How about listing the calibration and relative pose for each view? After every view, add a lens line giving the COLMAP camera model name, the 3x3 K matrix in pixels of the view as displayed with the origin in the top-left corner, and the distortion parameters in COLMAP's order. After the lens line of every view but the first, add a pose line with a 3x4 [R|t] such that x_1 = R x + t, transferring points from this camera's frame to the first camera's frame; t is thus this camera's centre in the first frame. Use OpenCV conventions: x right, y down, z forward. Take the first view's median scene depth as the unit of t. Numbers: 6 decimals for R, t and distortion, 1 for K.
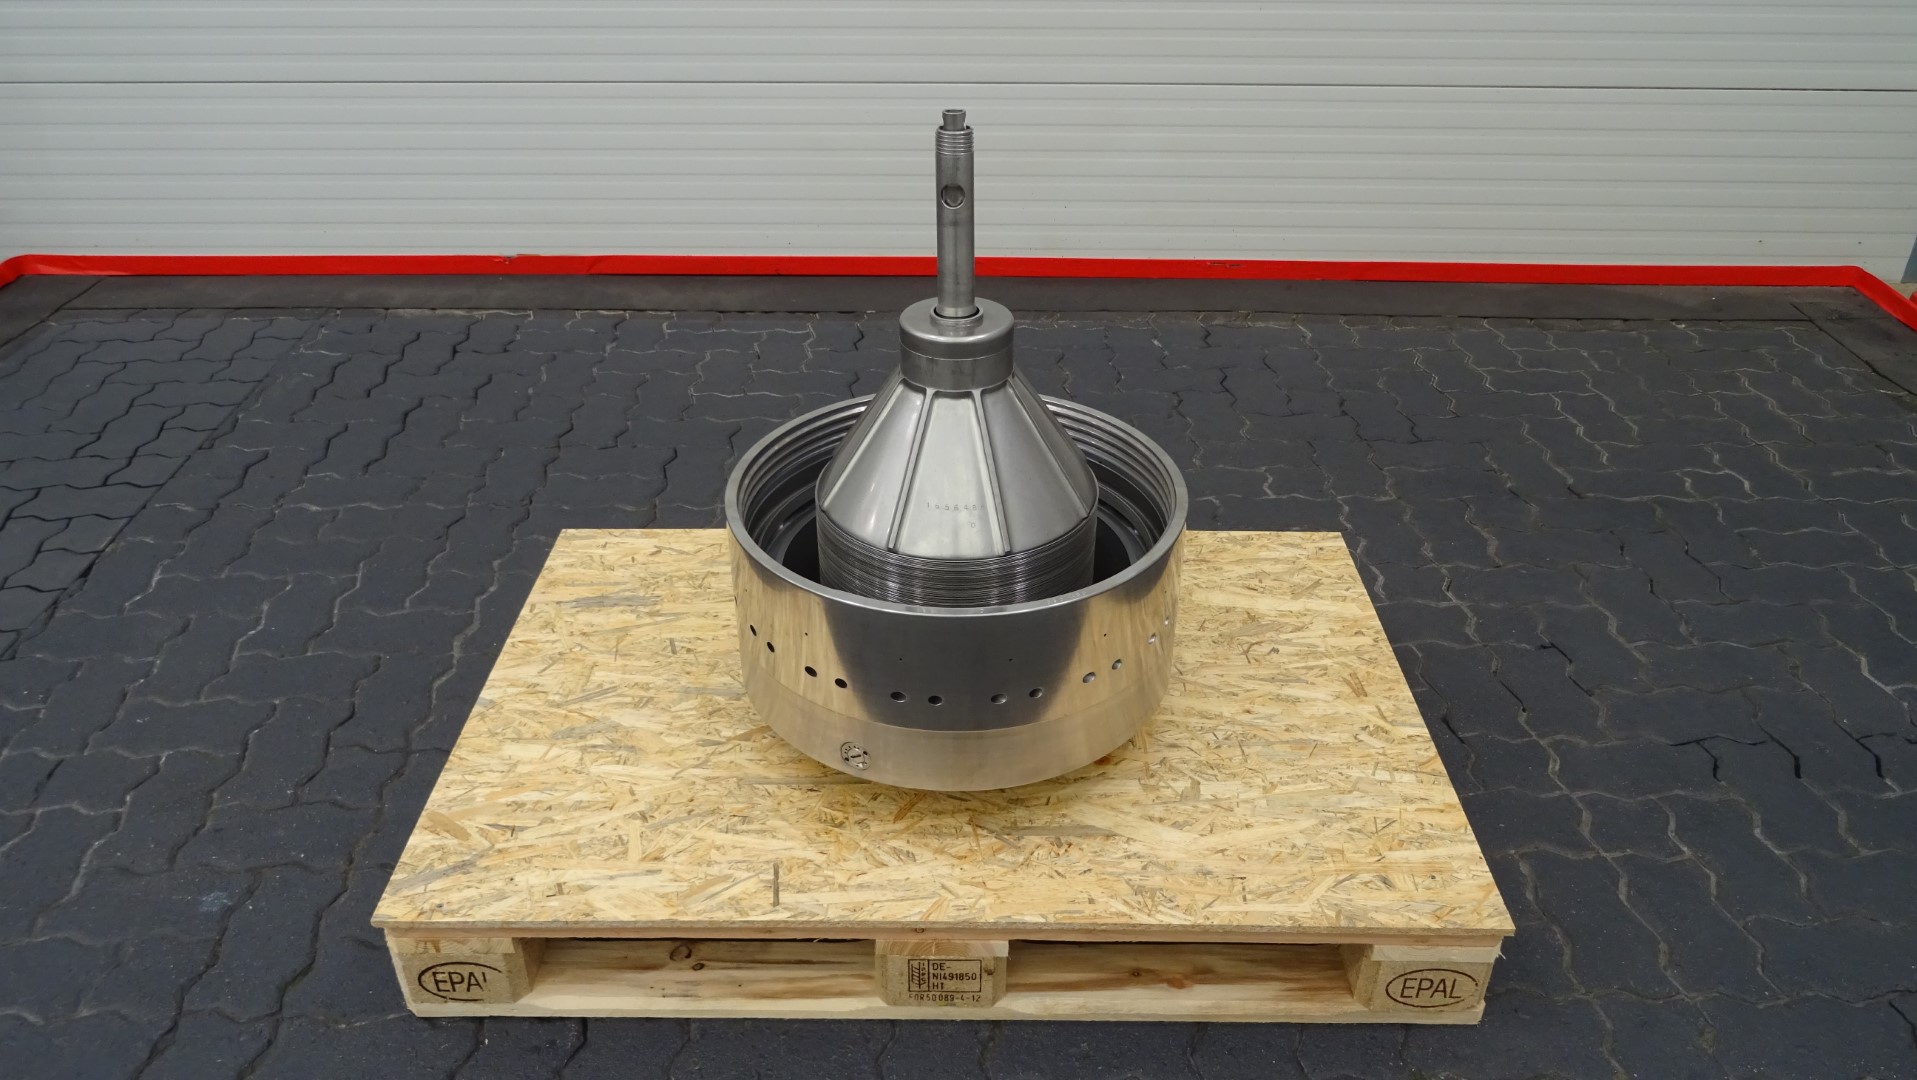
lens RADIAL K [[1391.4, 0, 961.5], [0, 1391.4, 551.4], [0, 0, 1]] dist [0.001993, 0.002408]
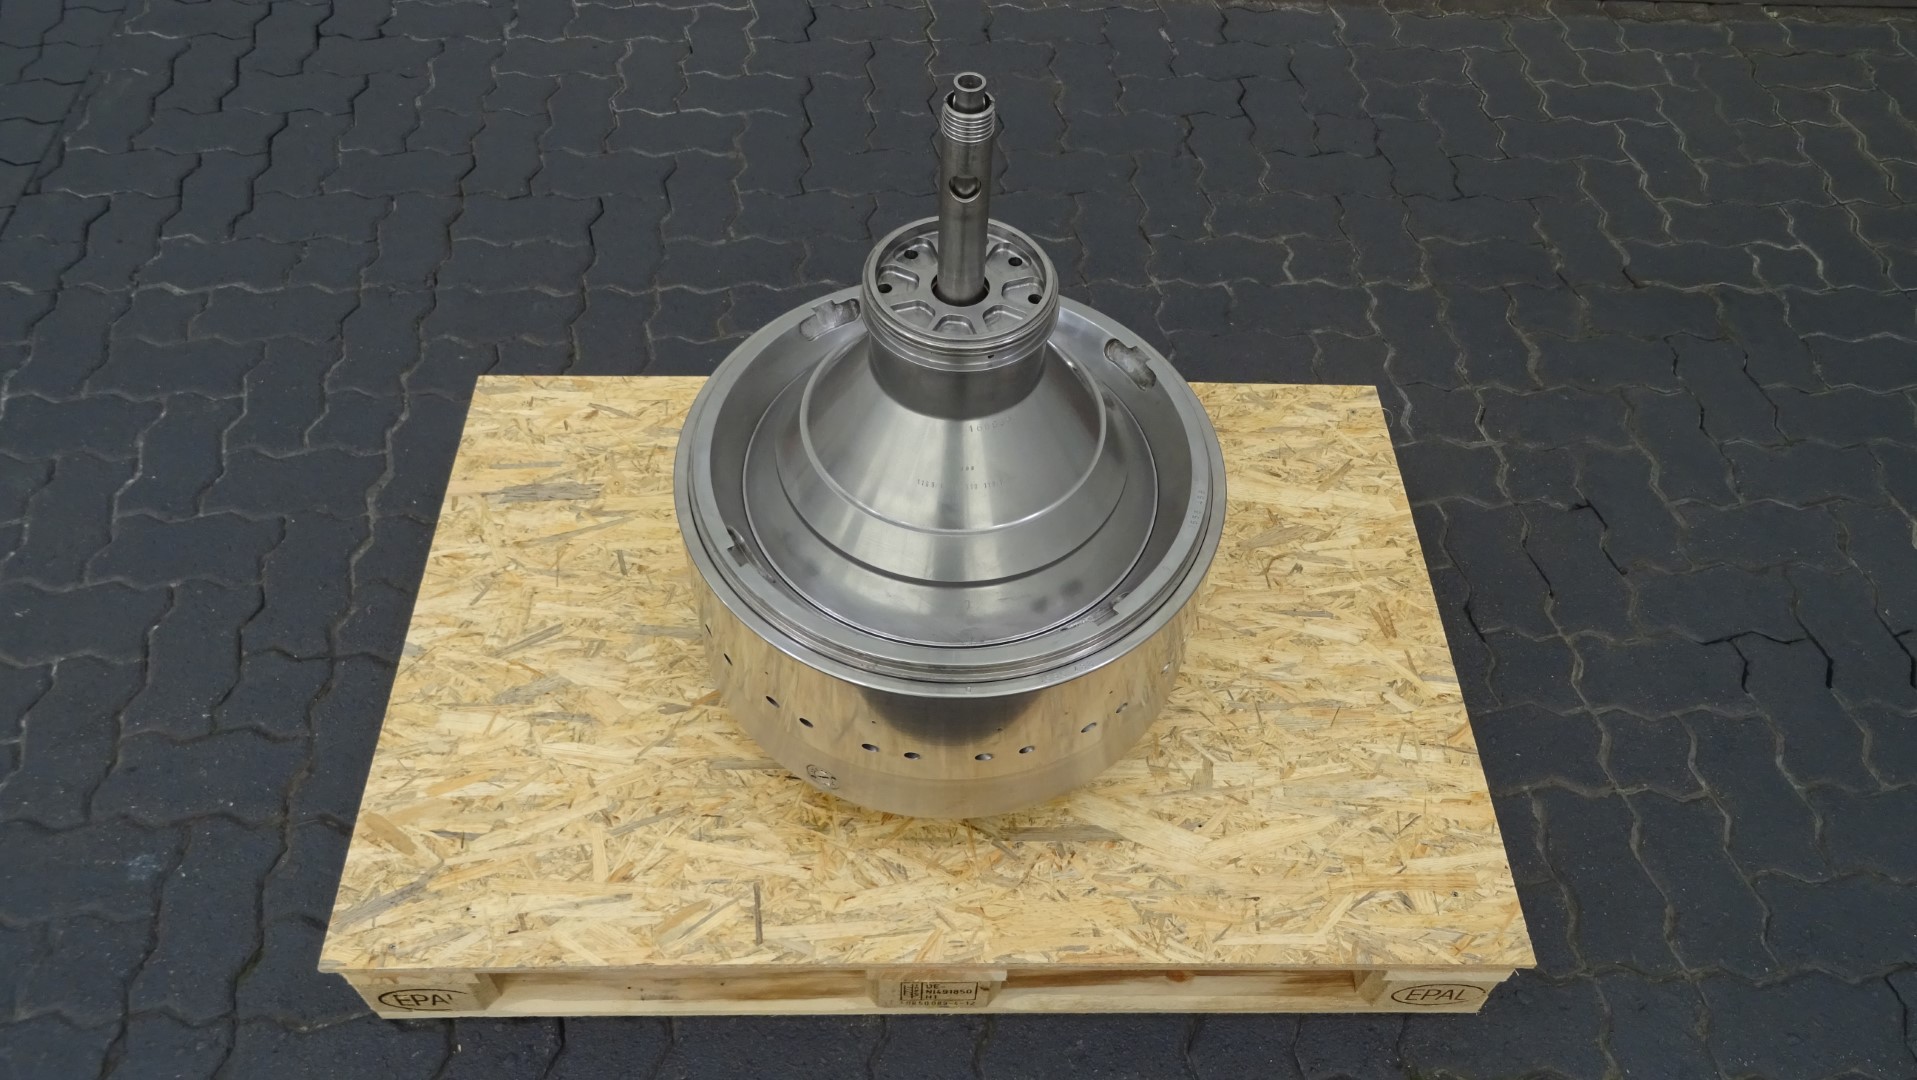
lens RADIAL K [[1391.4, 0, 961.3], [0, 1391.4, 559.8], [0, 0, 1]] dist [0.001993, 0.002408]
pose [[0.999105, 0.001794, 0.042255, -0.033115], [-0.016759, 0.934103, 0.356610, -0.276916], [-0.038830, -0.356999, 0.933297, 0.188968]]
